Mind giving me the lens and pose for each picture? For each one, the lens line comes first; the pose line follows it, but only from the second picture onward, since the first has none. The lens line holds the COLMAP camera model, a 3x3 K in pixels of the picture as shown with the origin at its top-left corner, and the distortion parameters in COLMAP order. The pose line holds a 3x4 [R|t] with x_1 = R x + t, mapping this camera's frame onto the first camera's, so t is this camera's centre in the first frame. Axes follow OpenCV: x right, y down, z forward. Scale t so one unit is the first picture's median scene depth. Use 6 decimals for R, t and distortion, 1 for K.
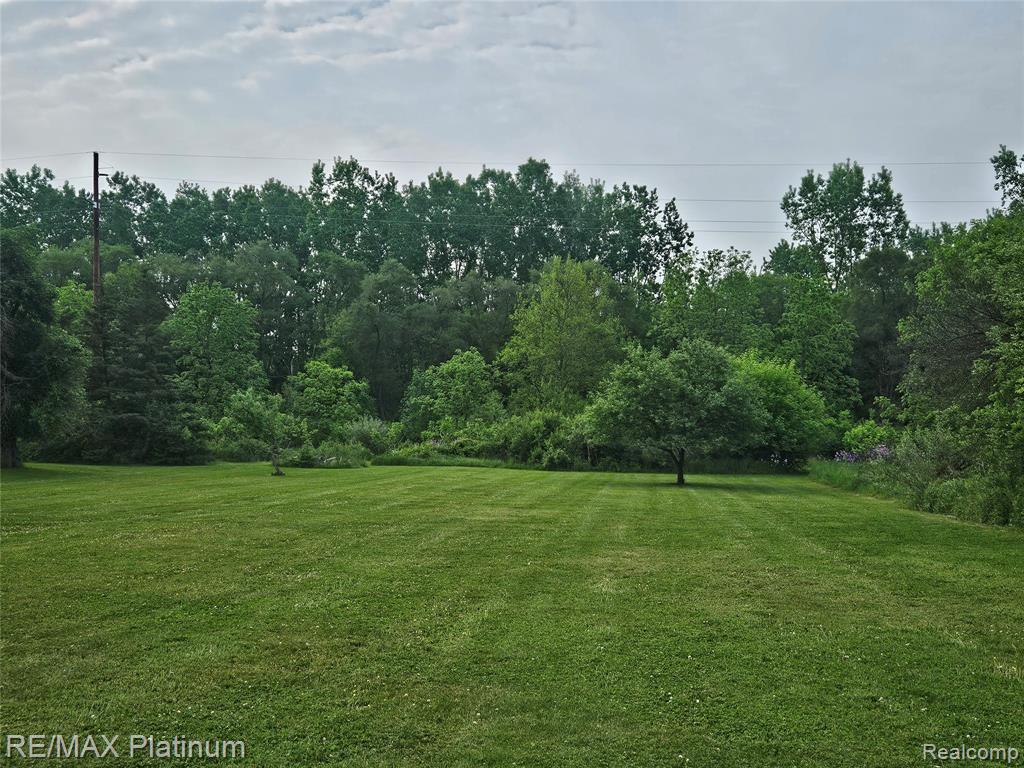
lens RADIAL K [[1131.4, 0, 508.3], [0, 1131.4, 389.9], [0, 0, 1]] dist [0.079239, 0.000000]
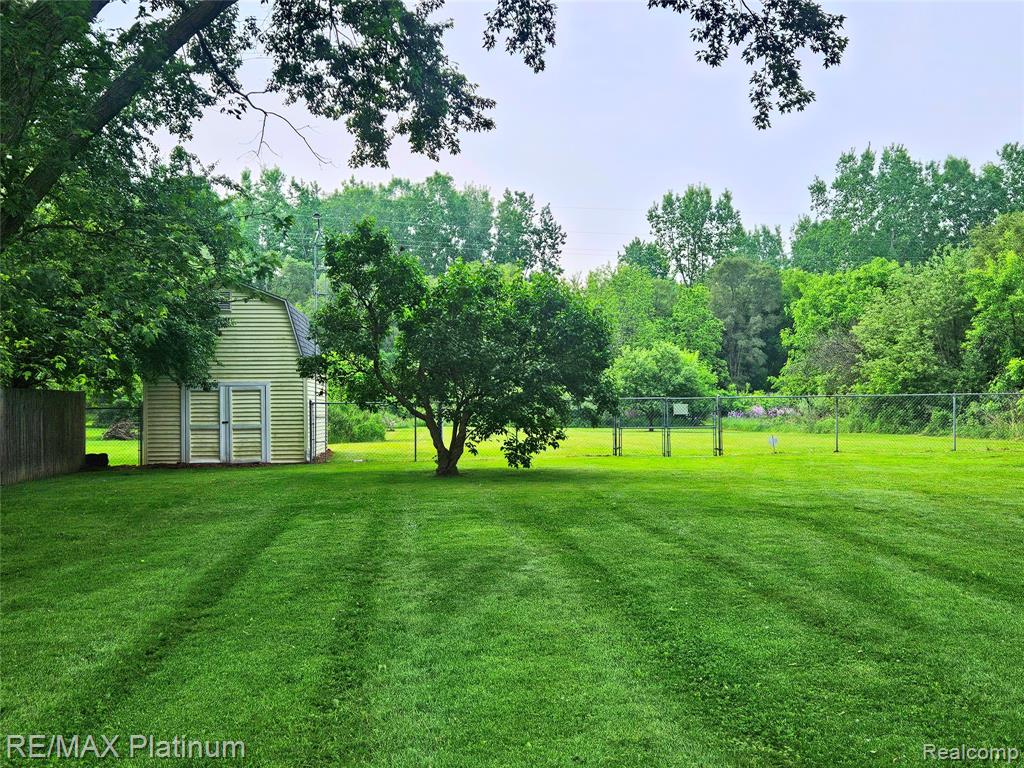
lens RADIAL K [[1131.4, 0, 517.7], [0, 1131.4, 386.7], [0, 0, 1]] dist [0.079239, 0.000000]
pose [[0.986240, -0.013620, 0.164761, -0.096074], [0.010338, 0.999731, 0.020757, -0.005259], [-0.164999, -0.018768, 0.986115, -0.177860]]
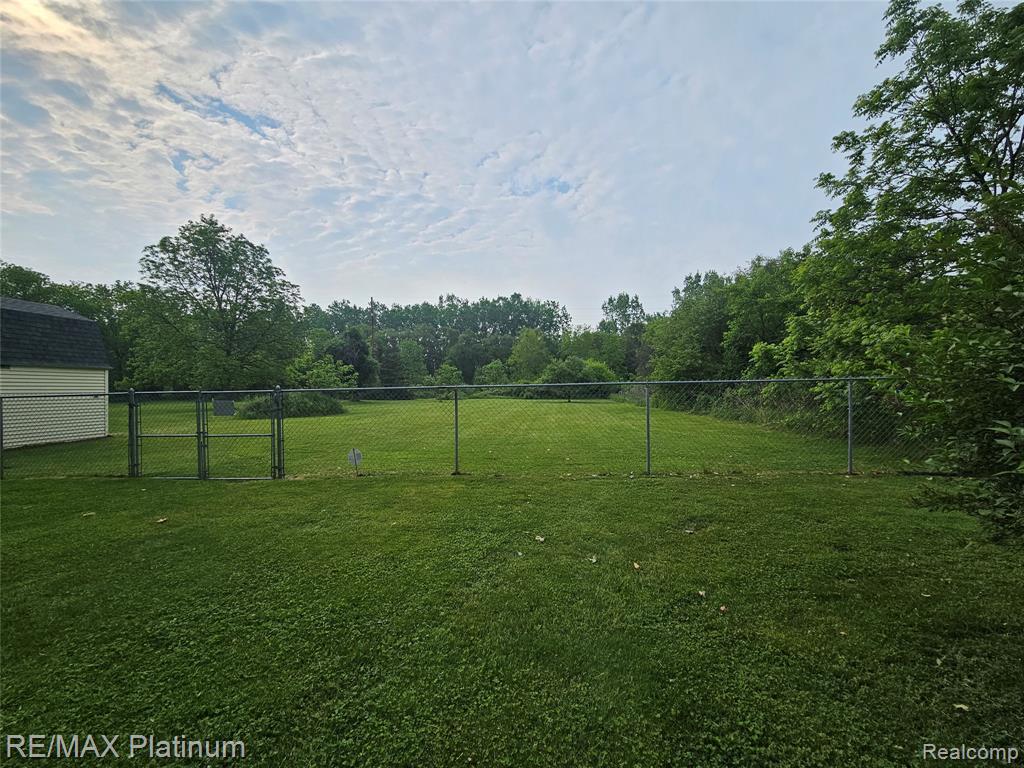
lens RADIAL K [[409.3, 0, 508.7], [0, 409.3, 379.3], [0, 0, 1]] dist [0.000561, 0.000082]
pose [[0.999773, -0.020542, 0.005668, -0.006584], [0.020452, 0.999670, 0.015576, -0.000350], [-0.005986, -0.015456, 0.999863, -0.042284]]
